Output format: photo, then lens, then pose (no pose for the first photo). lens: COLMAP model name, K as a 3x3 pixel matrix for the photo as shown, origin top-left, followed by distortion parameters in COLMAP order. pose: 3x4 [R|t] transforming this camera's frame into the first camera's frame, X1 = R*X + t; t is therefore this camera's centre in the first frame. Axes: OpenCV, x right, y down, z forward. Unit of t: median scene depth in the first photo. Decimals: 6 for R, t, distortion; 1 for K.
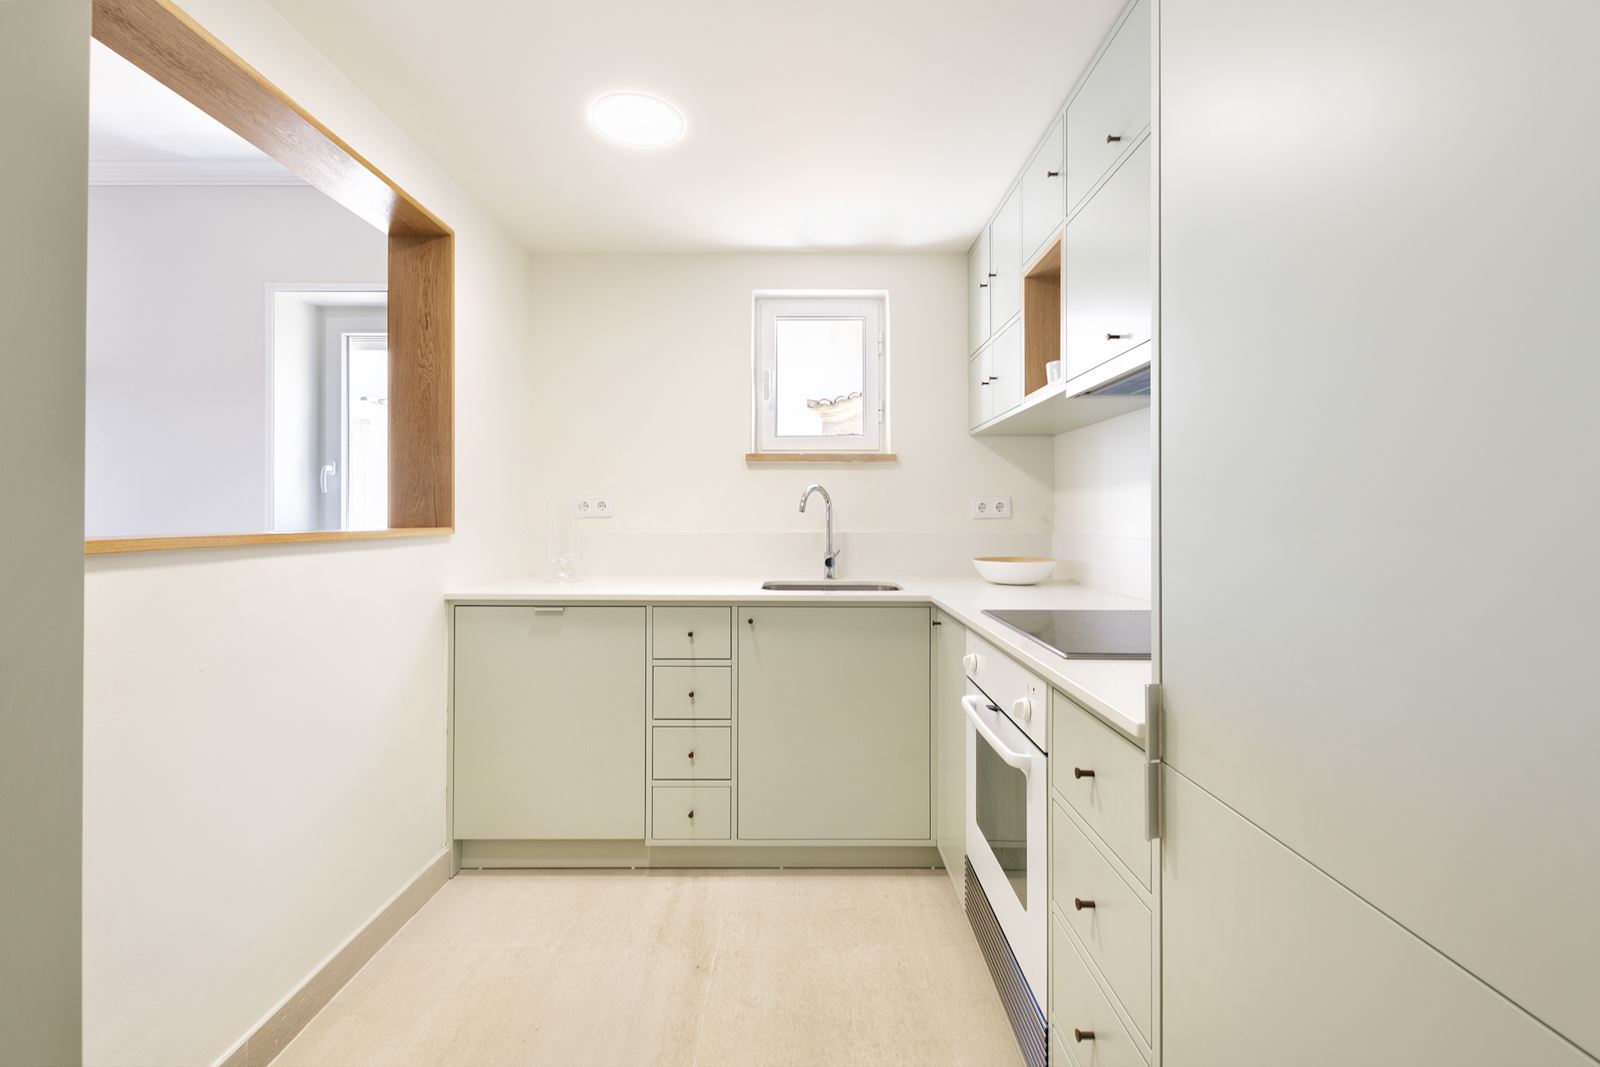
lens RADIAL K [[686.2, 0, 804.0], [0, 686.2, 509.0], [0, 0, 1]] dist [0.000310, -0.000044]
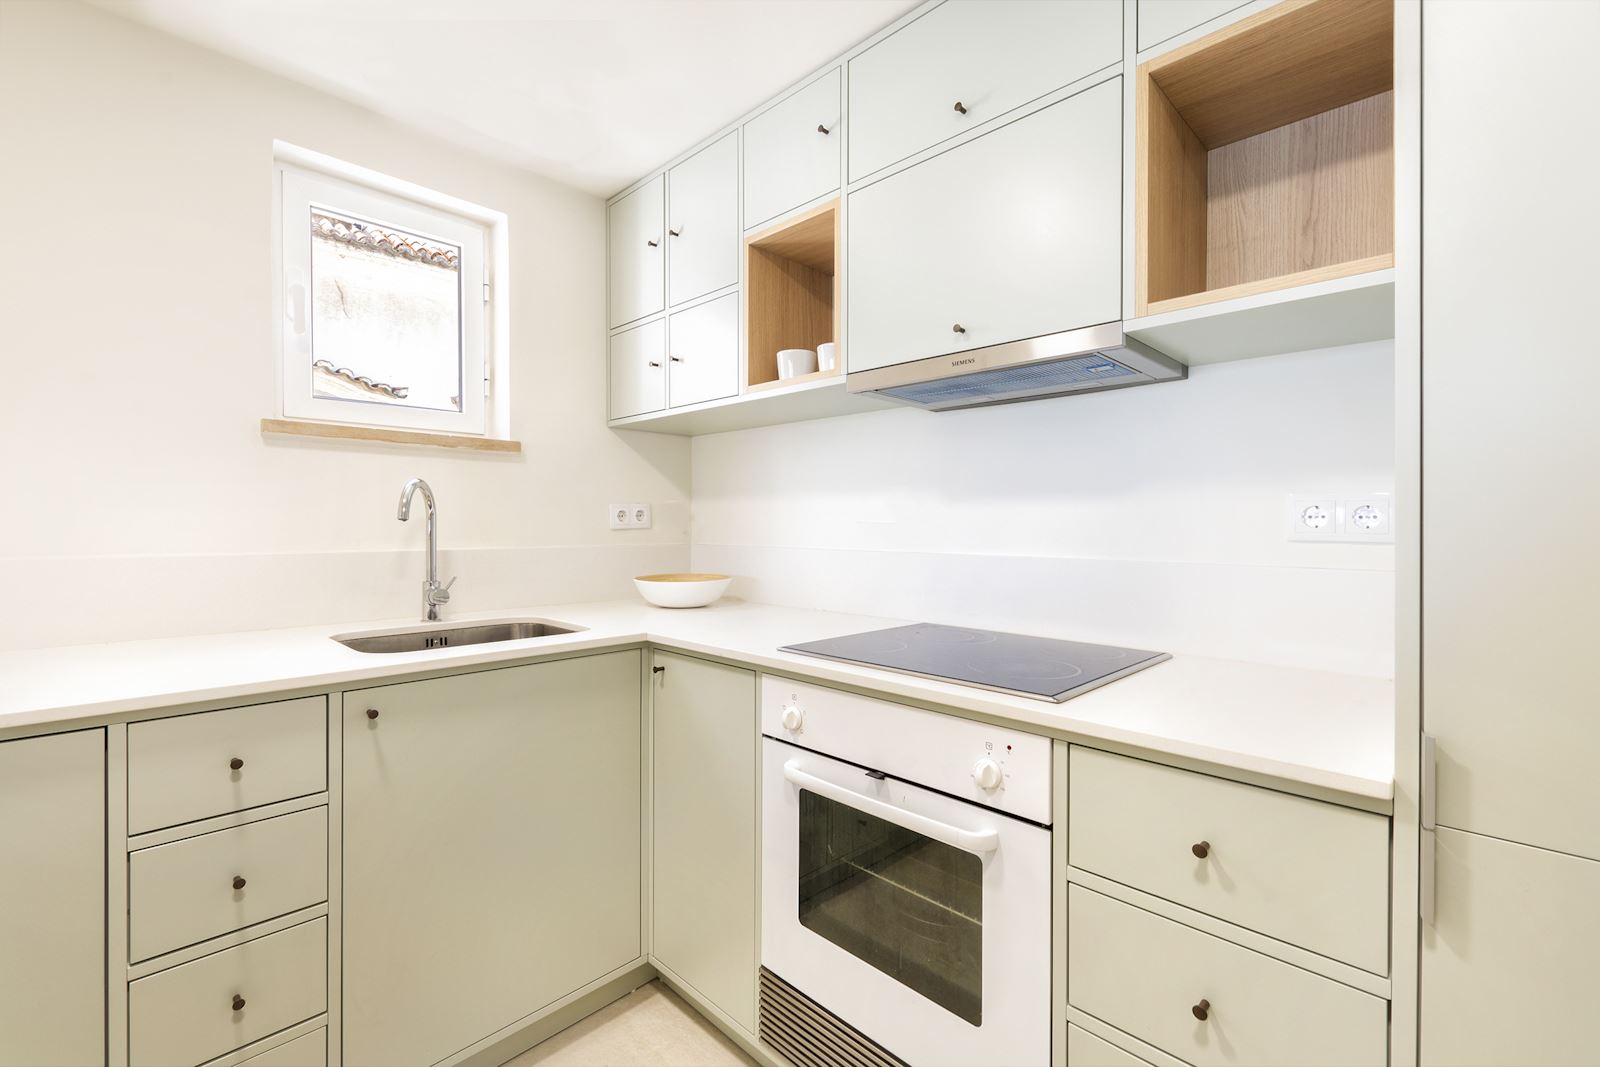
lens RADIAL K [[687.1, 0, 792.7], [0, 687.1, 523.5], [0, 0, 1]] dist [0.001693, -0.000197]
pose [[0.705764, -0.000109, 0.708447, -0.196144], [-0.008398, 0.999928, 0.008520, -0.001755], [-0.708397, -0.011963, 0.705713, 0.295829]]
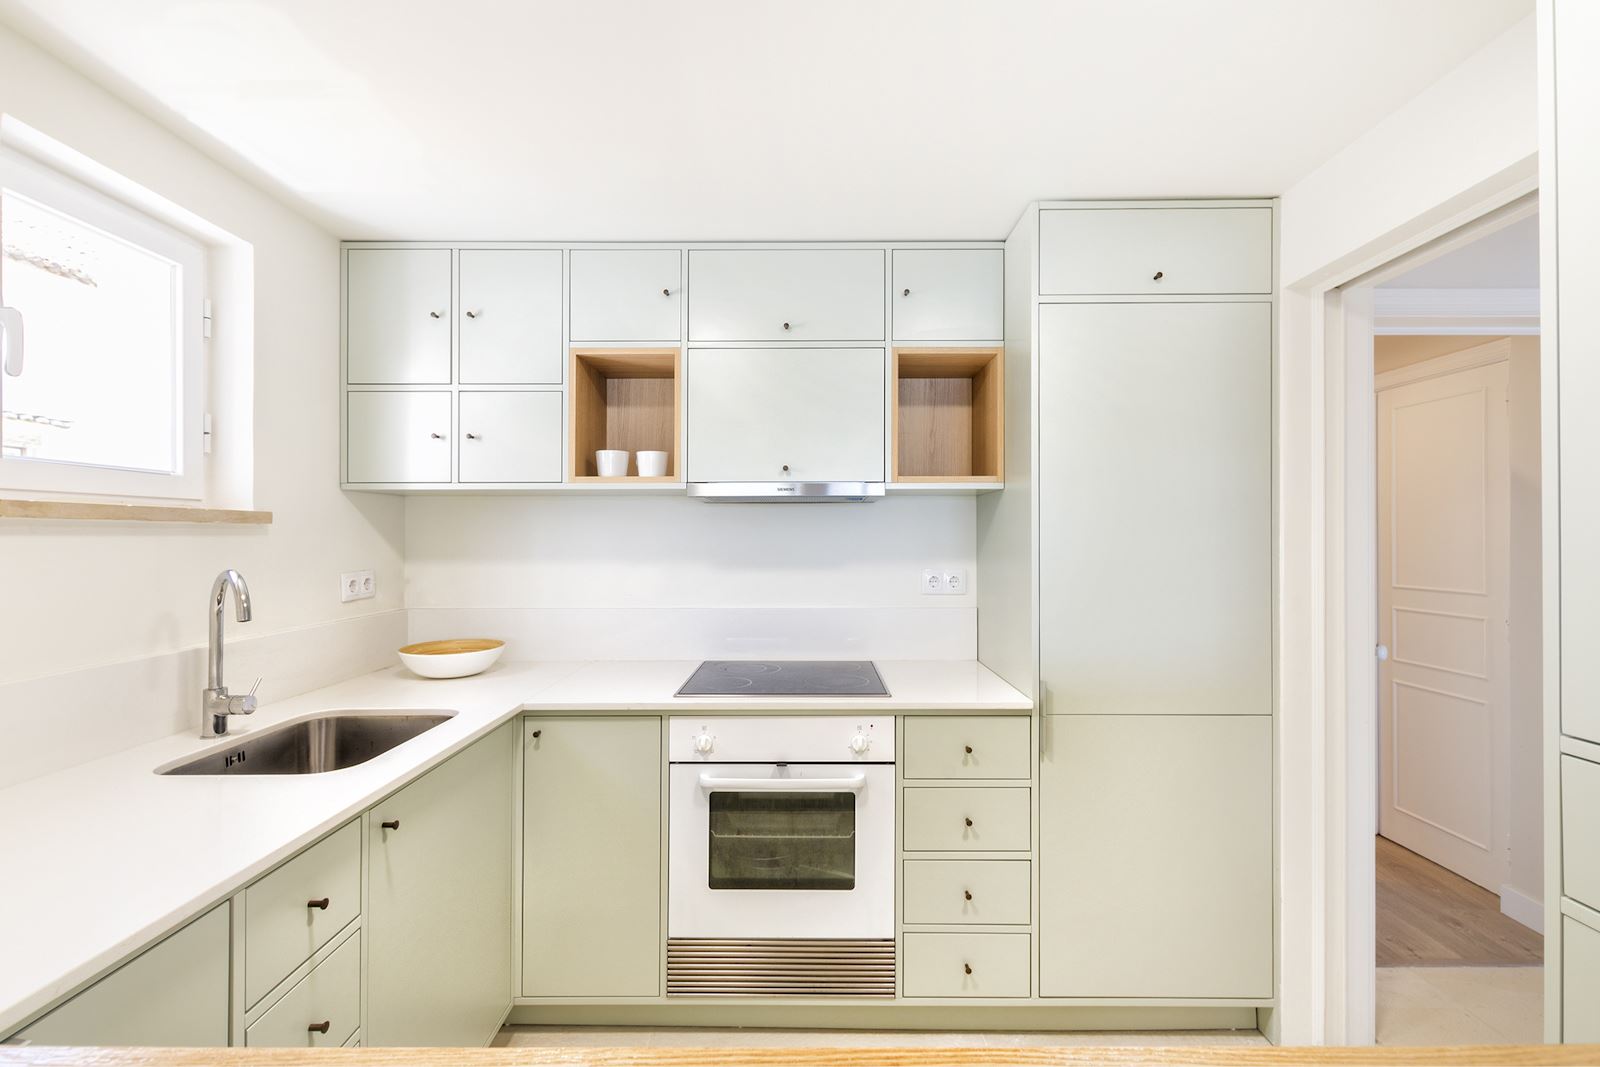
lens RADIAL K [[692.4, 0, 800.0], [0, 692.4, 533.5], [0, 0, 1]] dist [-0.000603, 0.000058]
pose [[0.010780, 0.001139, 0.999941, -0.540263], [-0.007187, 0.999974, -0.001062, -0.067887], [-0.999916, -0.007175, 0.010788, 0.544925]]
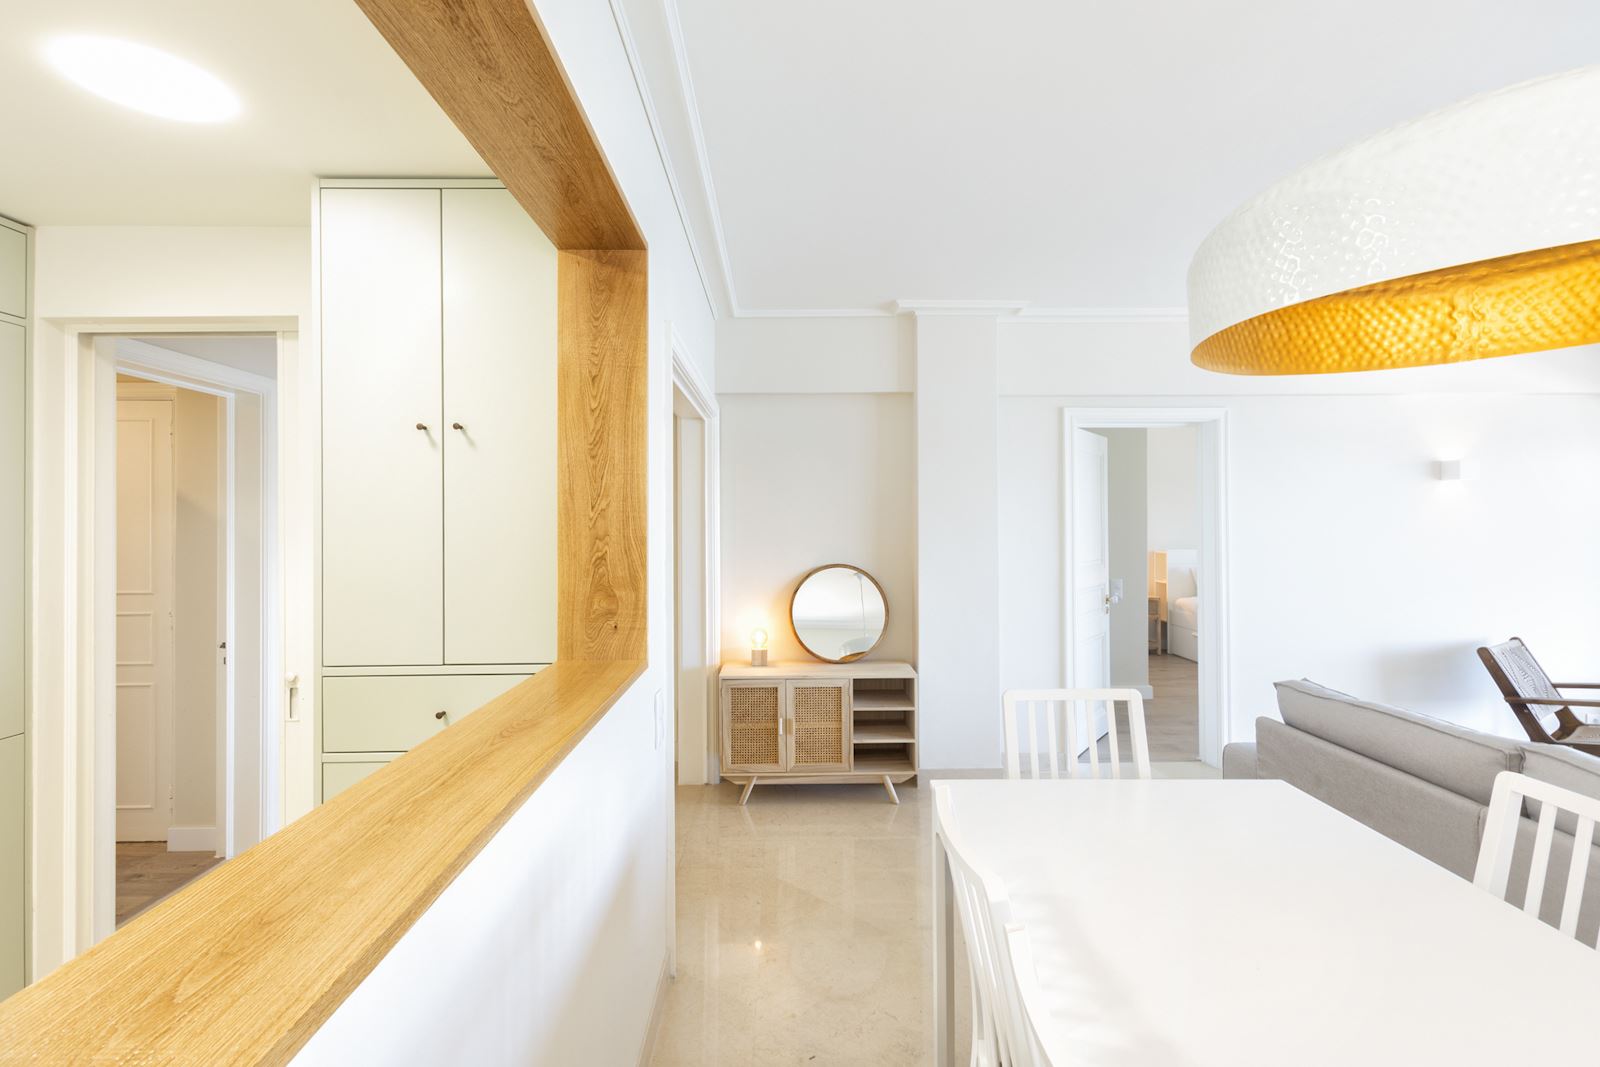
lens RADIAL K [[687.1, 0, 792.7], [0, 687.1, 523.5], [0, 0, 1]] dist [0.001693, -0.000197]
pose [[-0.999653, 0.000365, -0.026355, -0.623714], [0.000740, 0.999899, -0.014214, -0.099381], [0.026348, -0.014228, -0.999552, 0.870021]]
